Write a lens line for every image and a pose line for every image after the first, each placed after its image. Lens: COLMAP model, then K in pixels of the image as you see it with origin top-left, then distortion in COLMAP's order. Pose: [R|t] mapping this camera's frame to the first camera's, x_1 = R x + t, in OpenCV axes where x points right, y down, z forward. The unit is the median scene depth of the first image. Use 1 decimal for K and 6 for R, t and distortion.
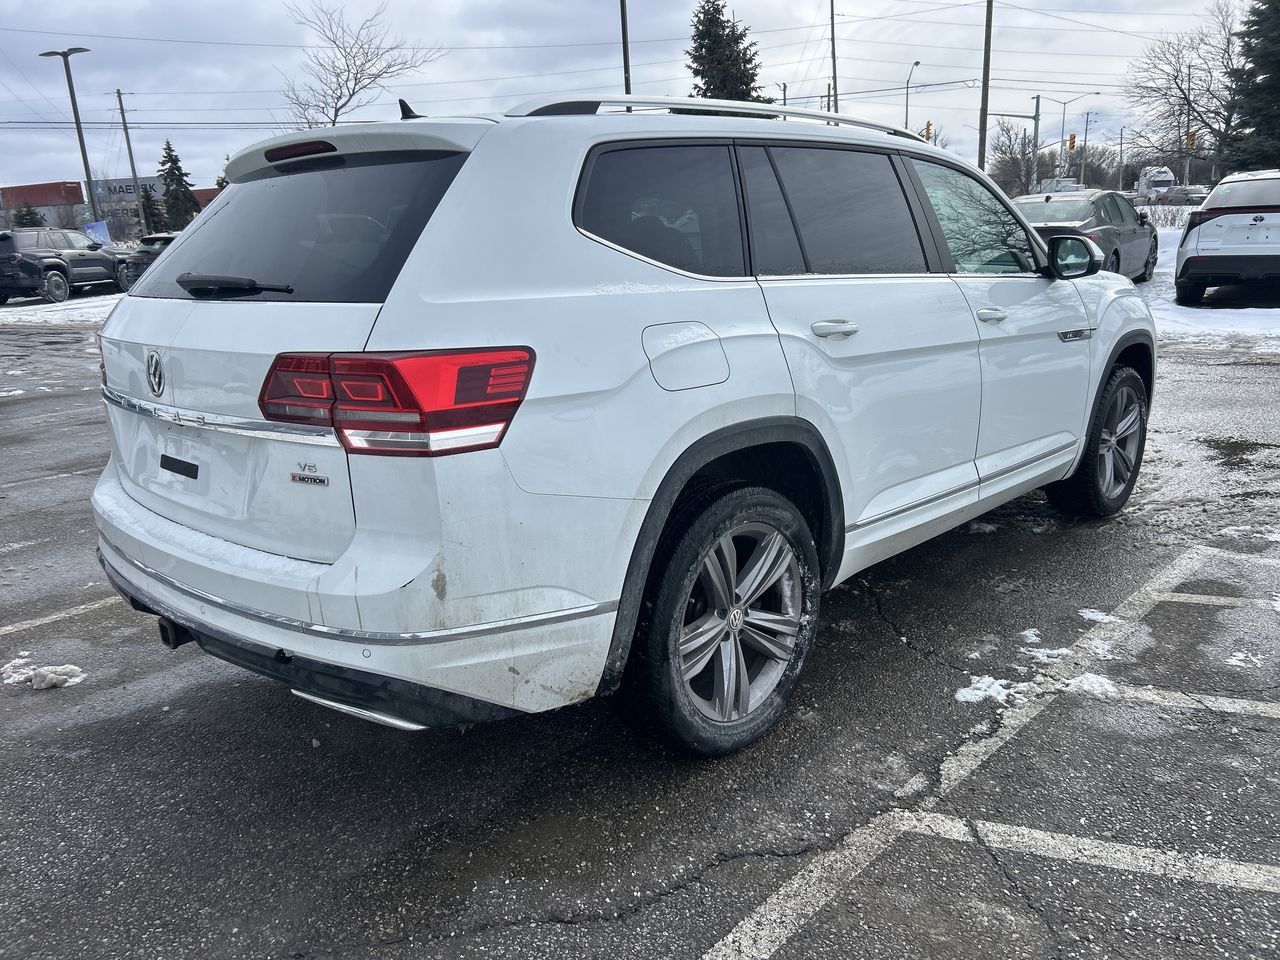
lens RADIAL K [[966.7, 0, 632.2], [0, 966.7, 477.6], [0, 0, 1]] dist [0.052299, -0.058185]
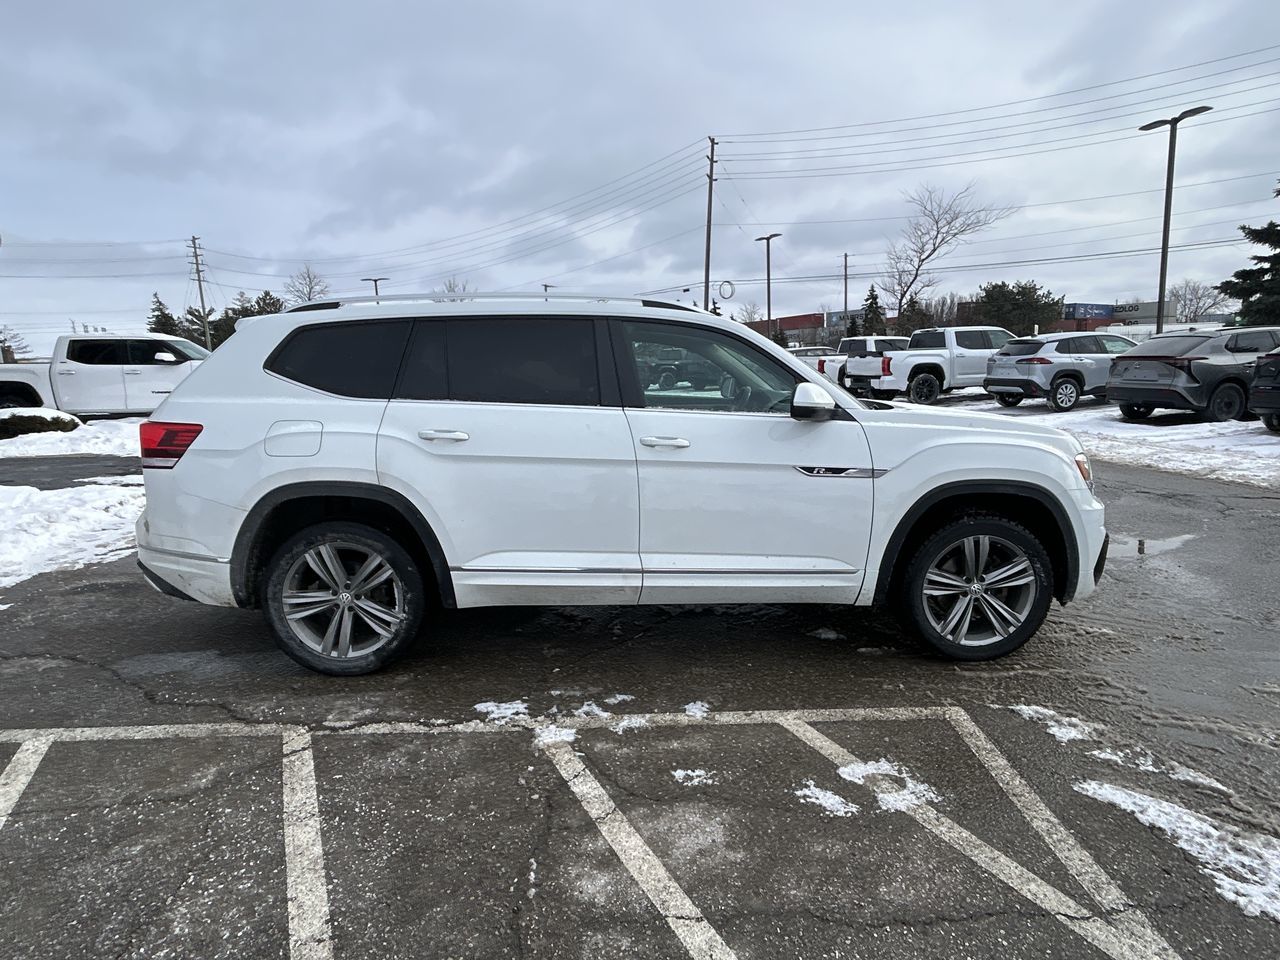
lens RADIAL K [[718.4, 0, 642.2], [0, 718.4, 476.3], [0, 0, 1]] dist [-0.005731, -0.001270]
pose [[0.718895, 0.136356, -0.681613, 1.345198], [-0.181138, 0.983441, 0.005691, -0.169082], [0.671103, 0.119375, 0.731690, 0.422264]]
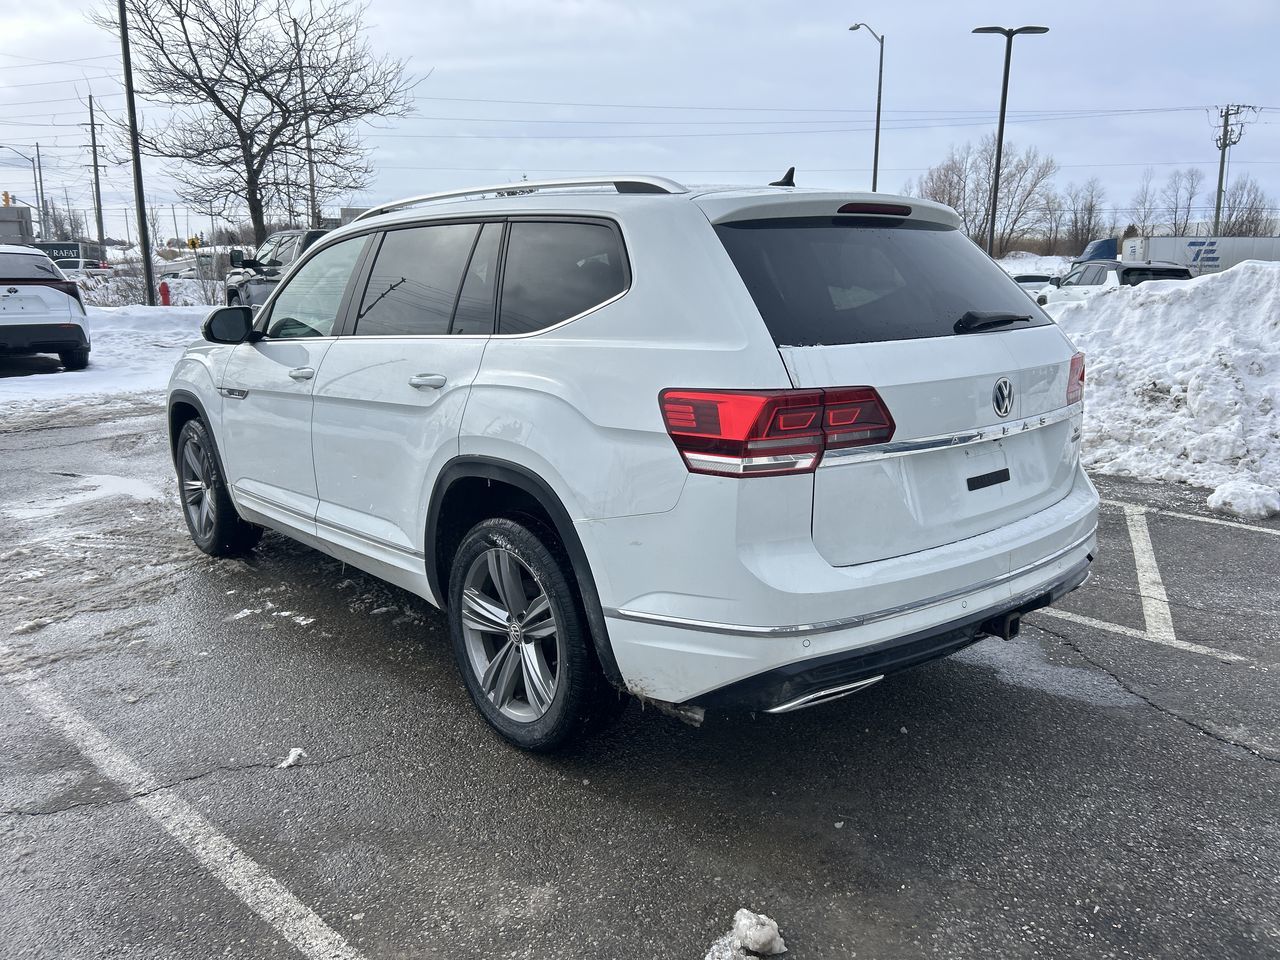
lens RADIAL K [[966.7, 0, 628.7], [0, 966.7, 467.5], [0, 0, 1]] dist [0.052299, -0.058185]
pose [[0.097425, -0.160129, 0.982277, -1.536271], [0.246129, 0.960191, 0.132117, -0.263796], [-0.964328, 0.228895, 0.132959, 1.191117]]
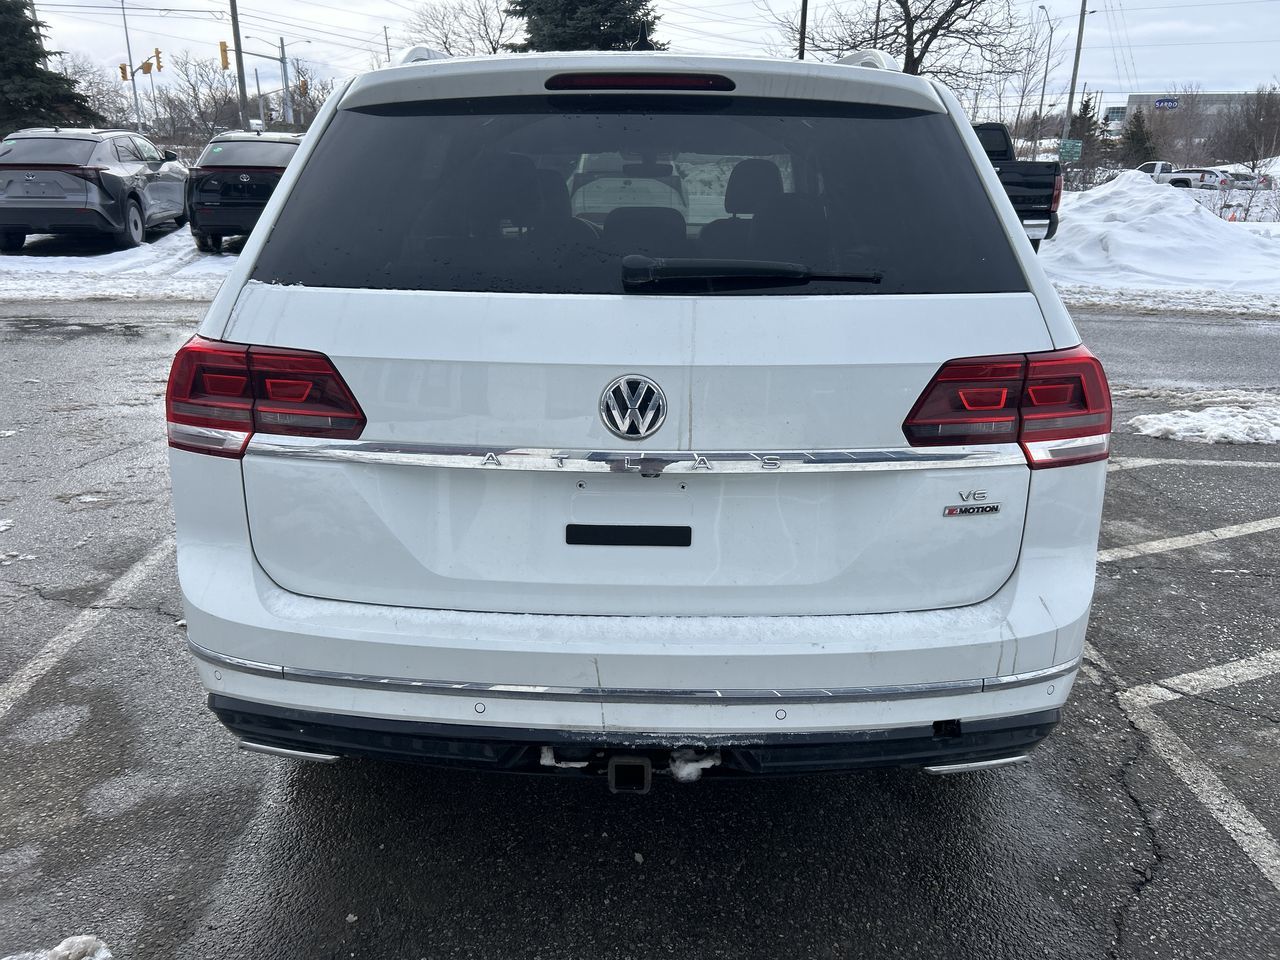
lens RADIAL K [[966.7, 0, 636.8], [0, 966.7, 470.6], [0, 0, 1]] dist [0.052299, -0.058185]
pose [[0.735106, -0.158423, 0.659183, -0.865054], [0.126487, 0.987290, 0.096222, -0.117190], [-0.666049, 0.012645, 0.745801, 0.460078]]
